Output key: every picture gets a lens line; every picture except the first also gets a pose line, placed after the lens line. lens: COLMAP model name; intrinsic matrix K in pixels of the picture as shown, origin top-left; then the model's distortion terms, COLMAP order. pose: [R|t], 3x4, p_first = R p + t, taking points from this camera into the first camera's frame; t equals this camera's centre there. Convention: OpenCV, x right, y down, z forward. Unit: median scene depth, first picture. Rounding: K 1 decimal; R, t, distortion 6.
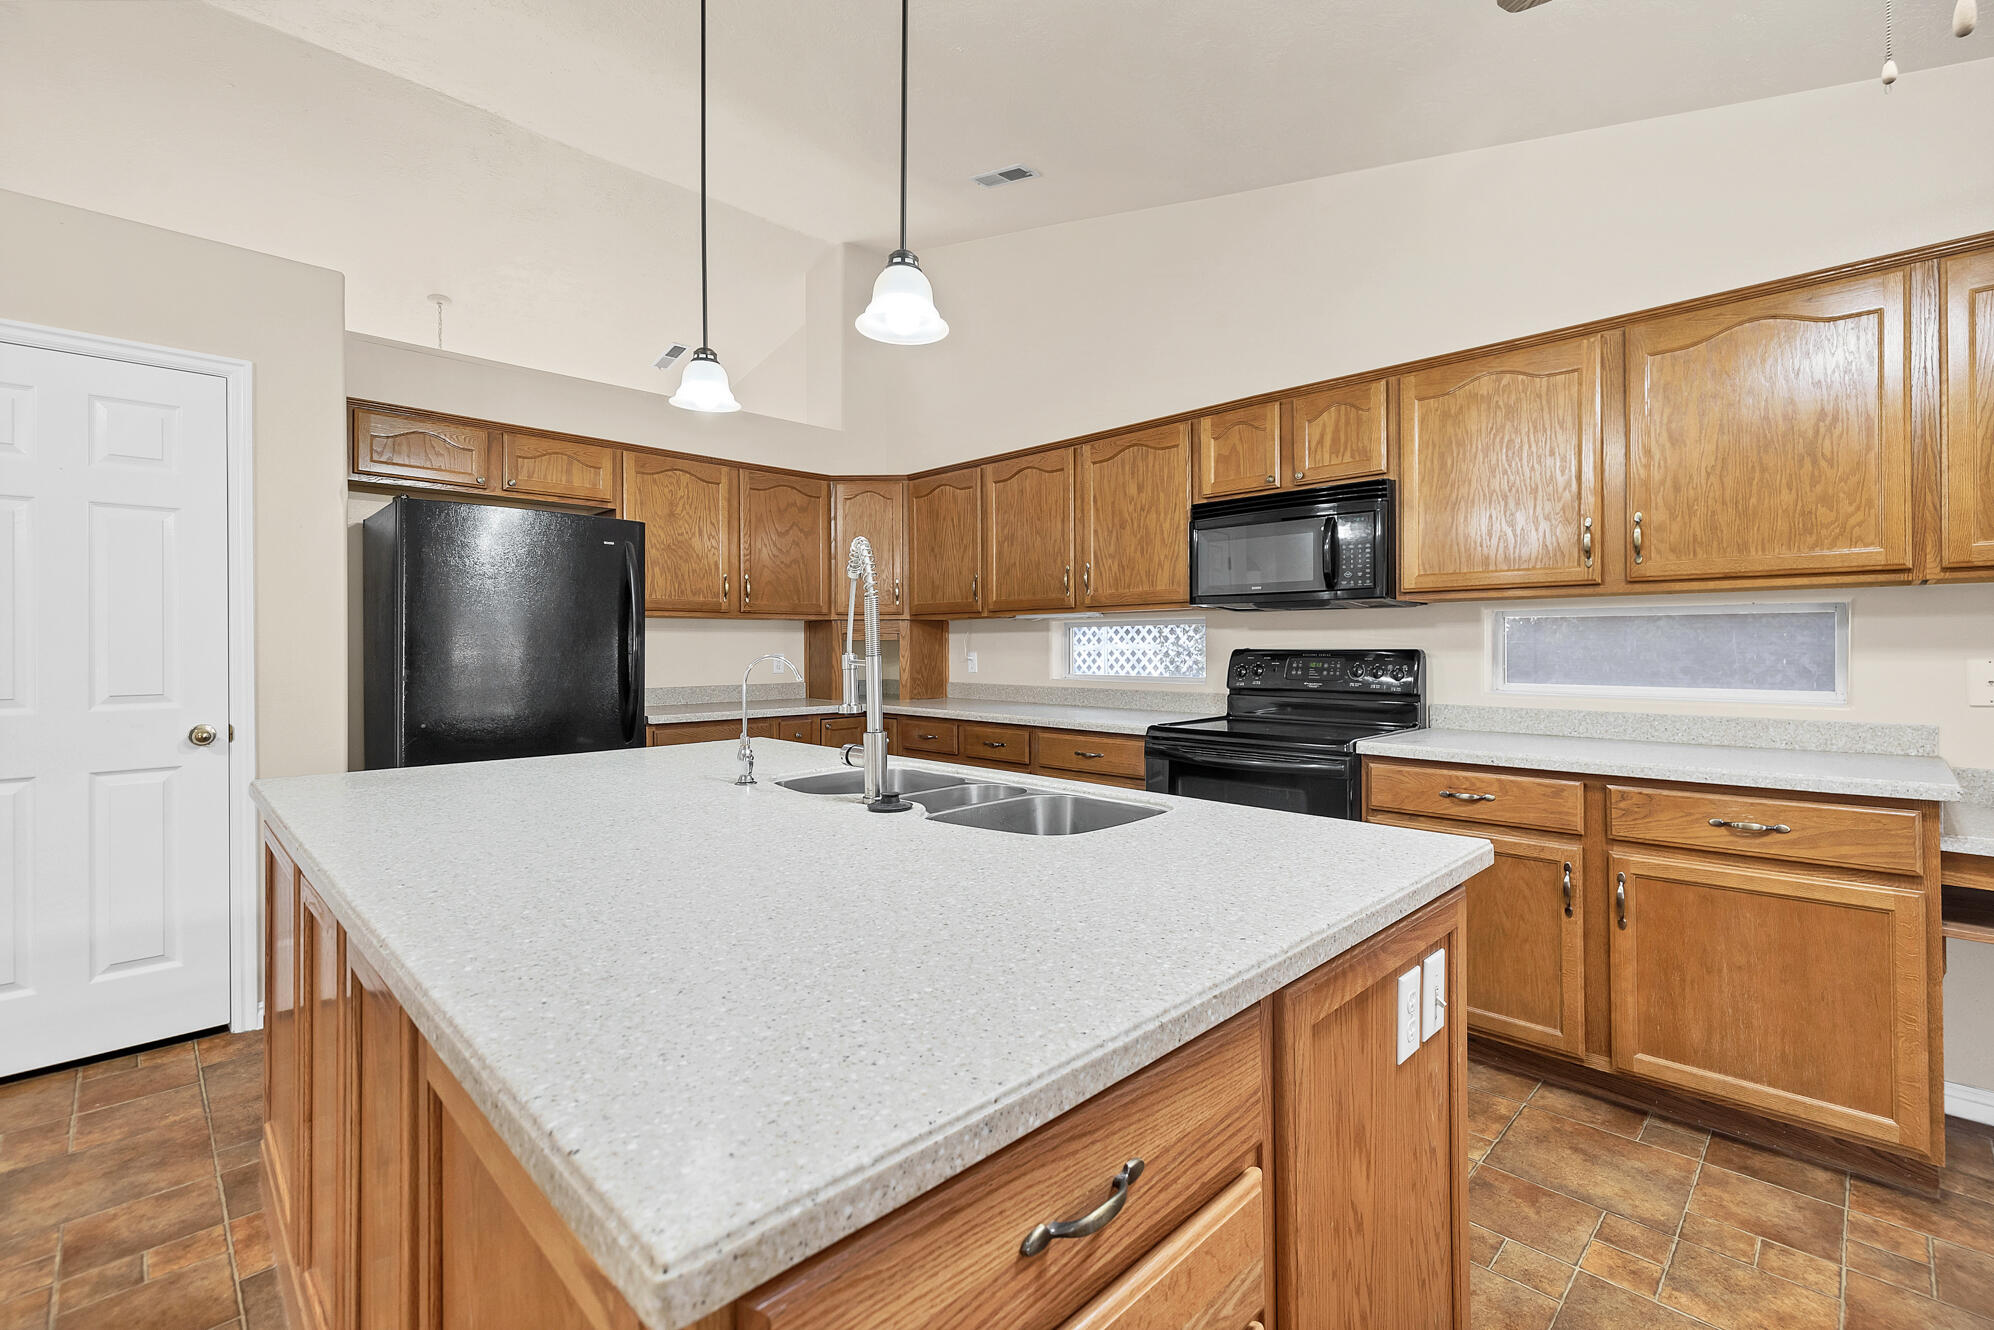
lens RADIAL K [[868.7, 0, 999.6], [0, 868.7, 641.7], [0, 0, 1]] dist [0.004778, -0.002118]
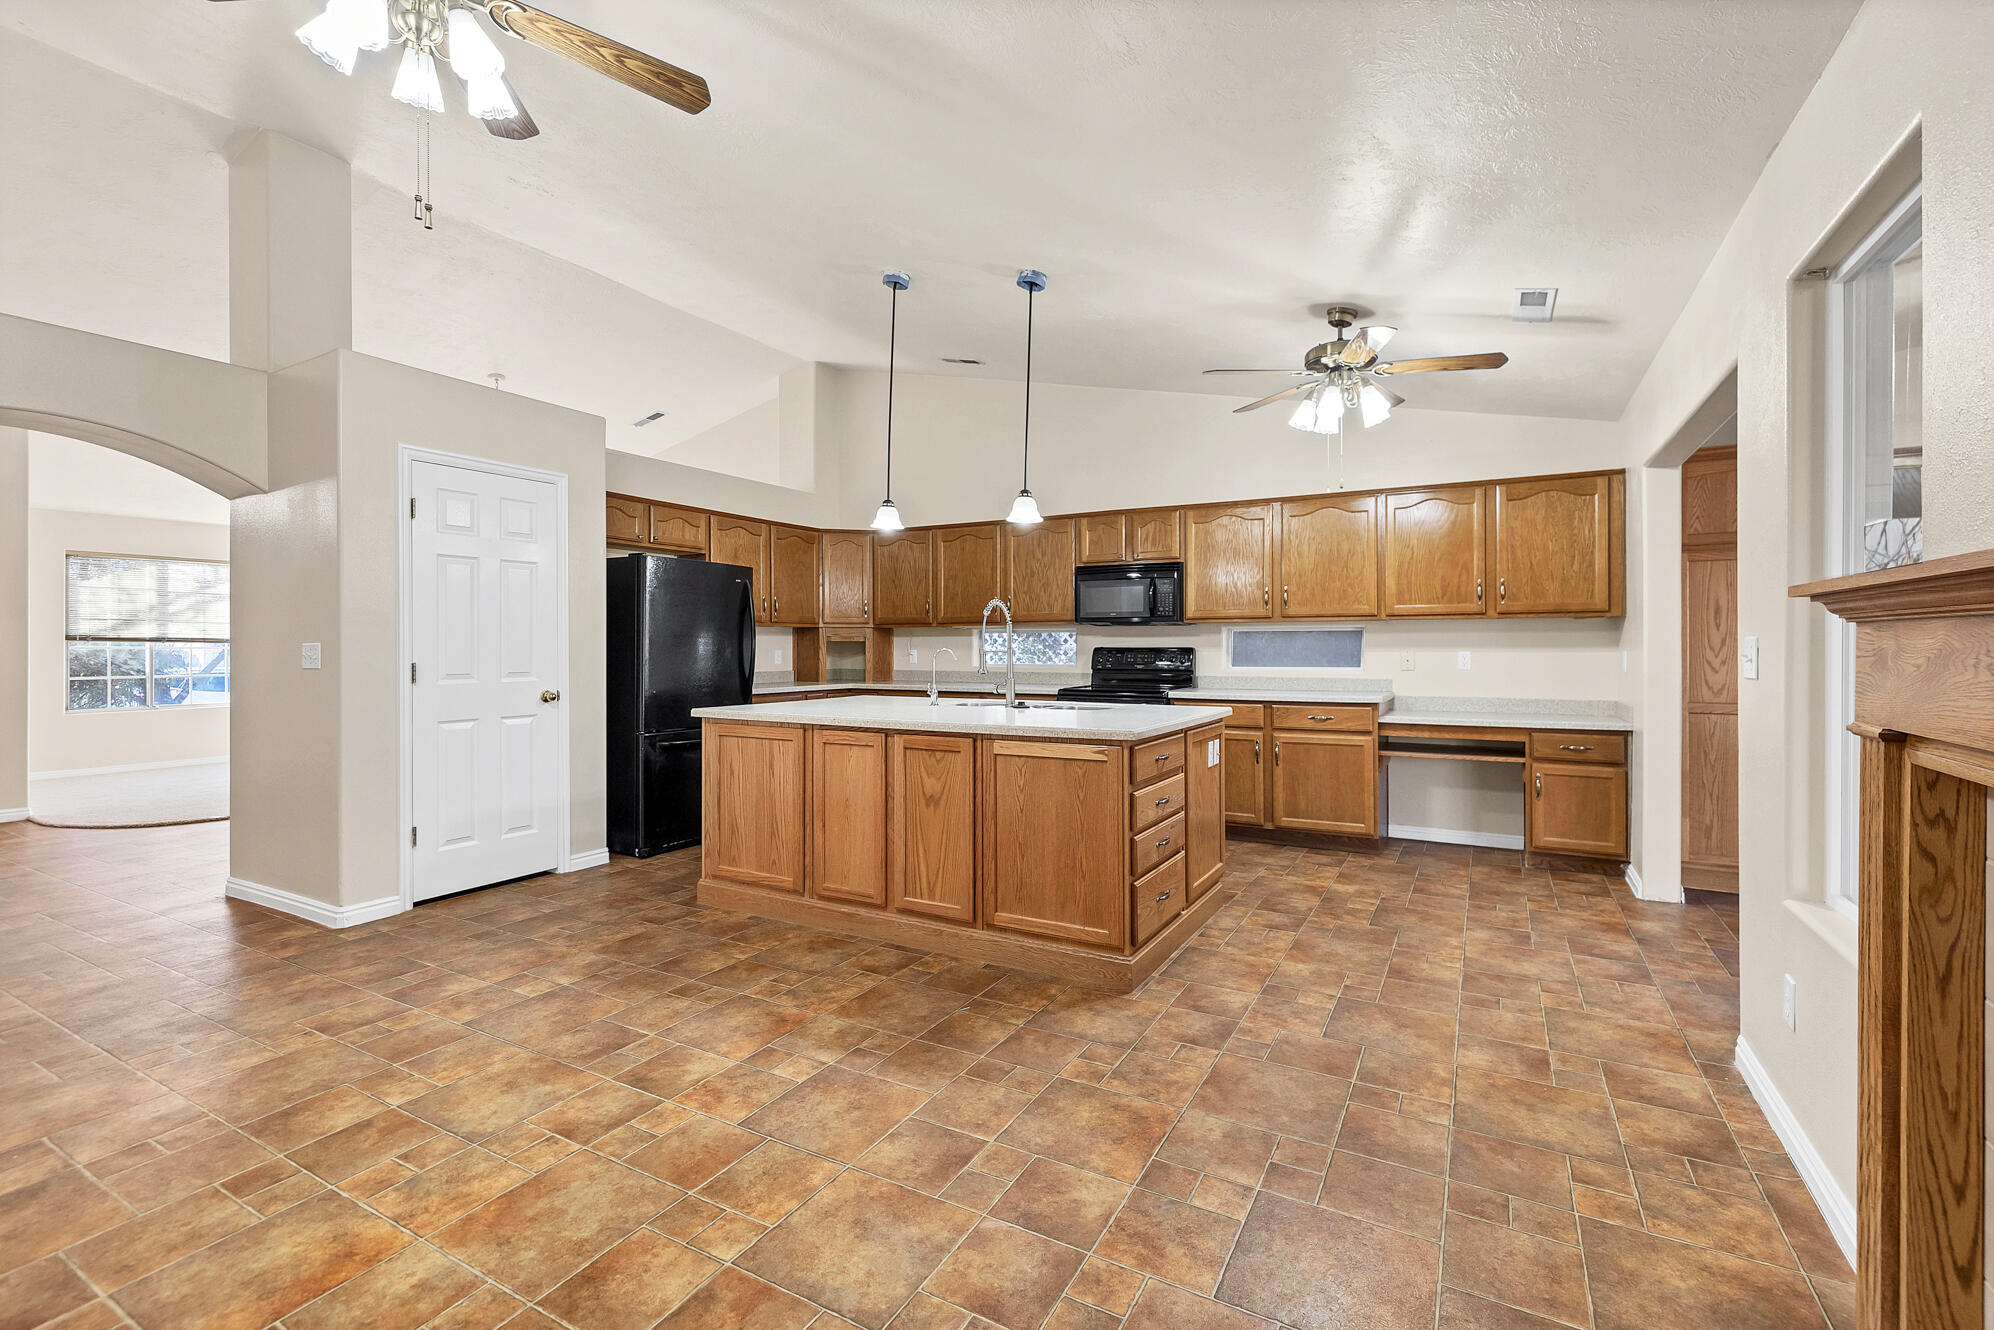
lens RADIAL K [[868.7, 0, 997.4], [0, 868.7, 657.3], [0, 0, 1]] dist [0.004778, -0.002118]
pose [[0.962217, -0.000371, 0.272283, -0.495452], [-0.003893, 0.999878, 0.015117, 0.003285], [-0.272255, -0.015606, 0.962098, -0.797983]]
